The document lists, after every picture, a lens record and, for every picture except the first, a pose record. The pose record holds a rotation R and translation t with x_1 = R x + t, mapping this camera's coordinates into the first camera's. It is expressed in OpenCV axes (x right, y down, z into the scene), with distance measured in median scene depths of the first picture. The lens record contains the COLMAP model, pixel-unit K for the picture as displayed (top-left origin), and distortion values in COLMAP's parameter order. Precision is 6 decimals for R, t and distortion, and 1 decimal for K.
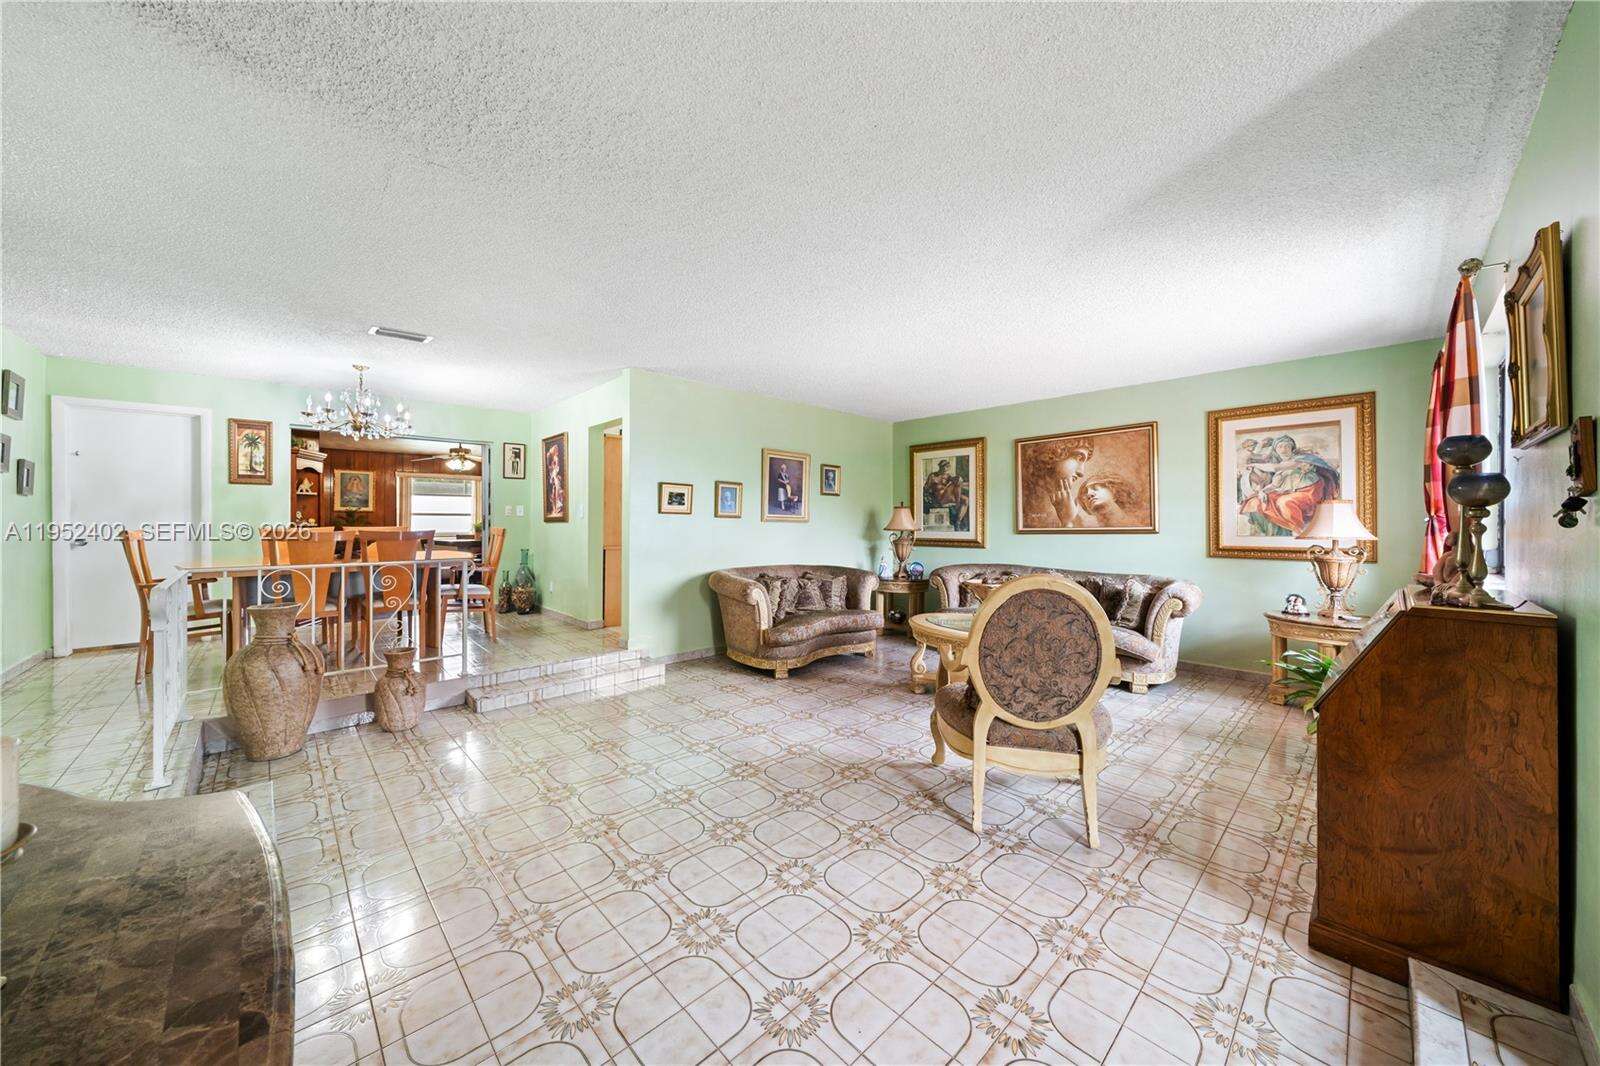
lens RADIAL K [[549.3, 0, 783.5], [0, 549.3, 521.6], [0, 0, 1]] dist [-0.002726, 0.000232]
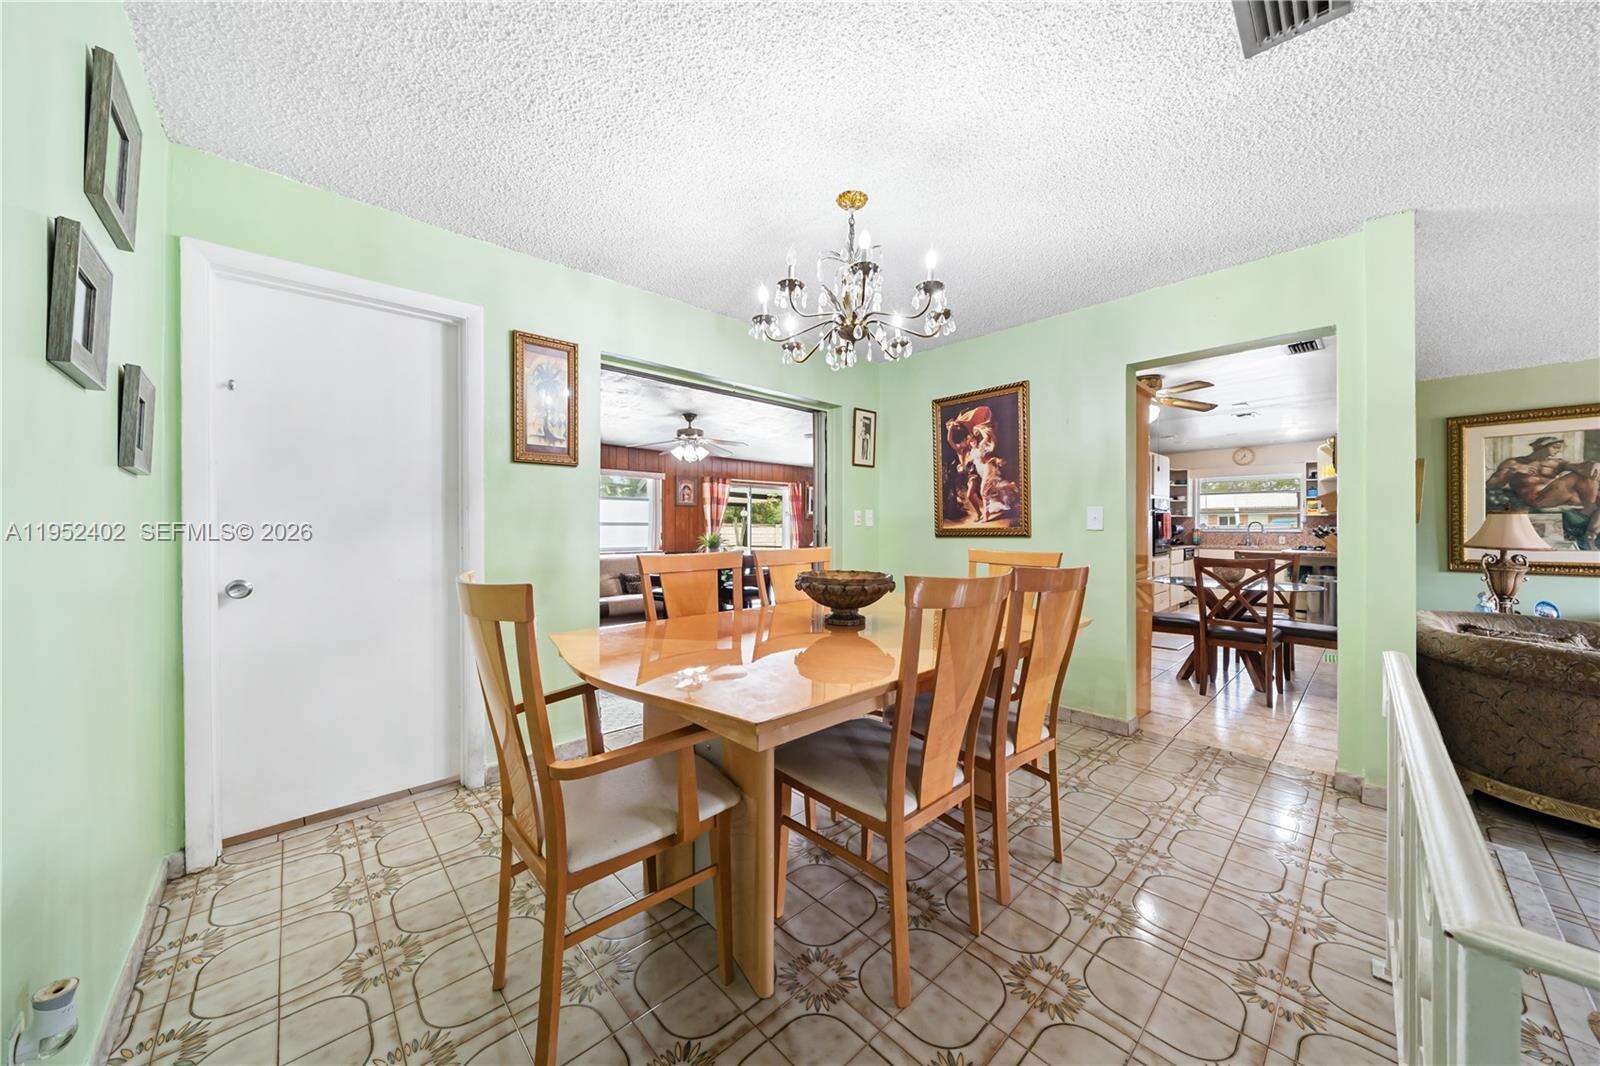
lens RADIAL K [[549.3, 0, 797.8], [0, 549.3, 531.5], [0, 0, 1]] dist [-0.002726, 0.000232]
pose [[0.999901, -0.001356, 0.013992, -0.685572], [0.001322, 0.999996, 0.002443, -0.007640], [-0.013995, -0.002424, 0.999899, 0.453553]]
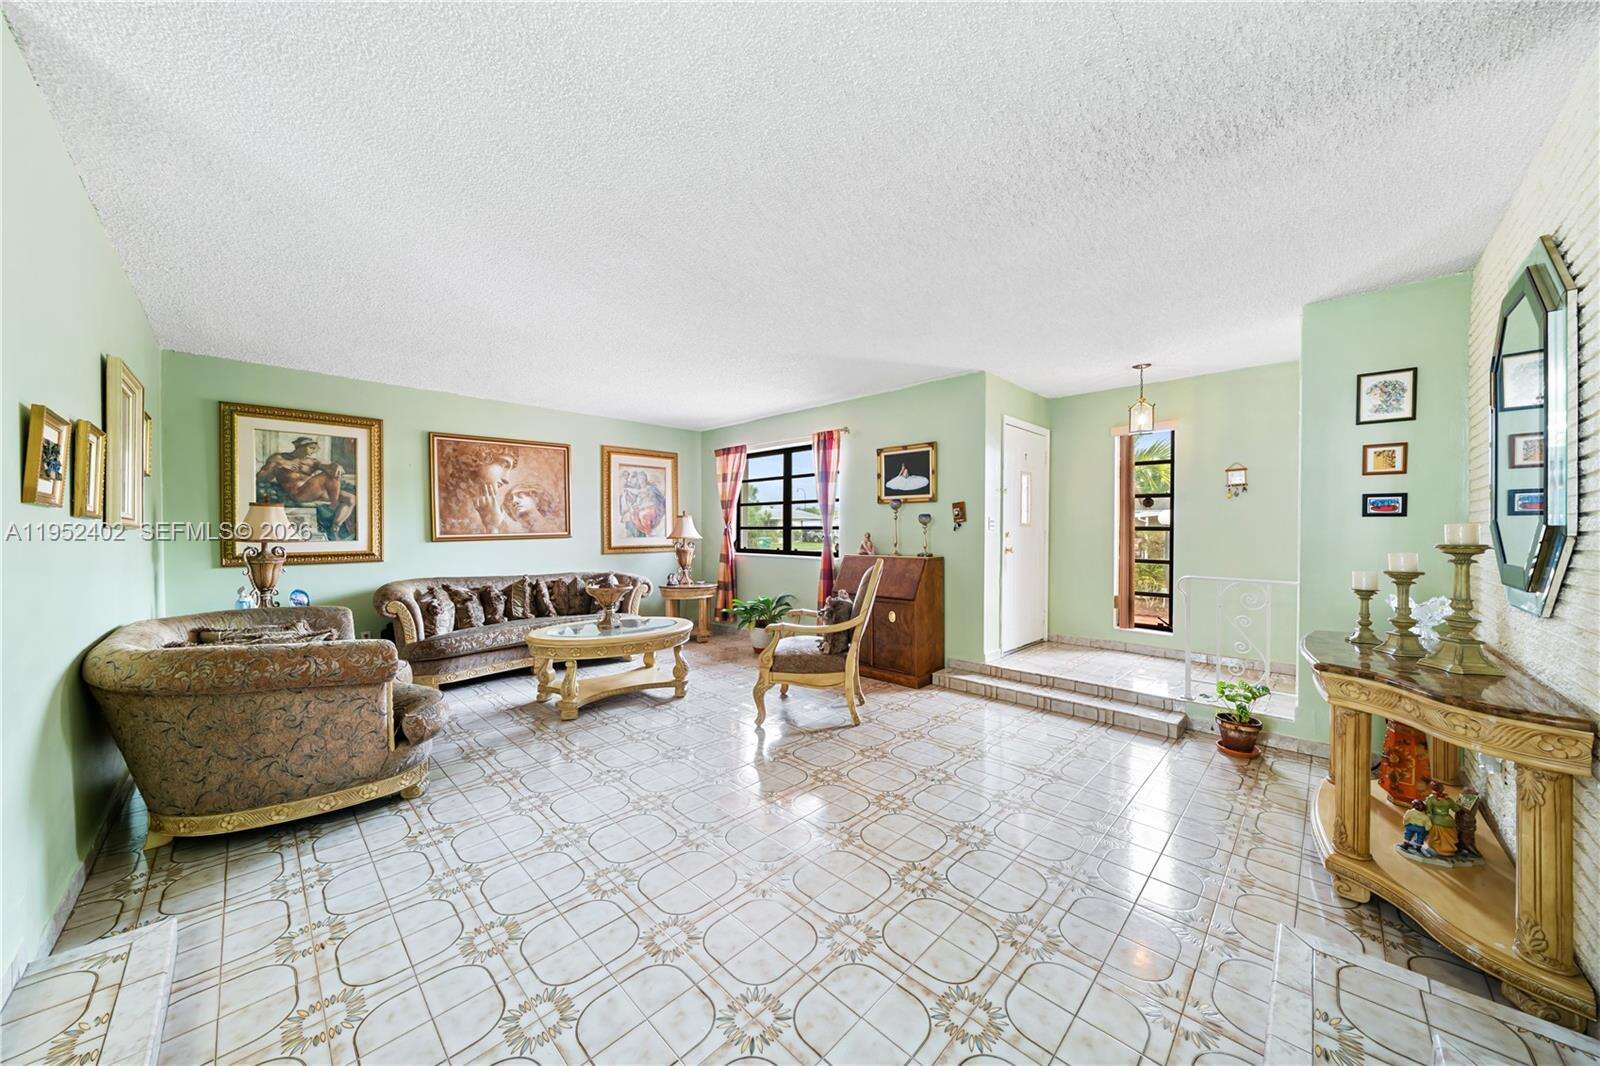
lens RADIAL K [[549.3, 0, 789.3], [0, 549.3, 531.2], [0, 0, 1]] dist [-0.002726, 0.000232]
pose [[-0.028776, -0.006569, 0.999564, -0.484884], [-0.002313, 0.999976, 0.006505, -0.001241], [-0.999583, -0.002125, -0.028790, 0.493013]]
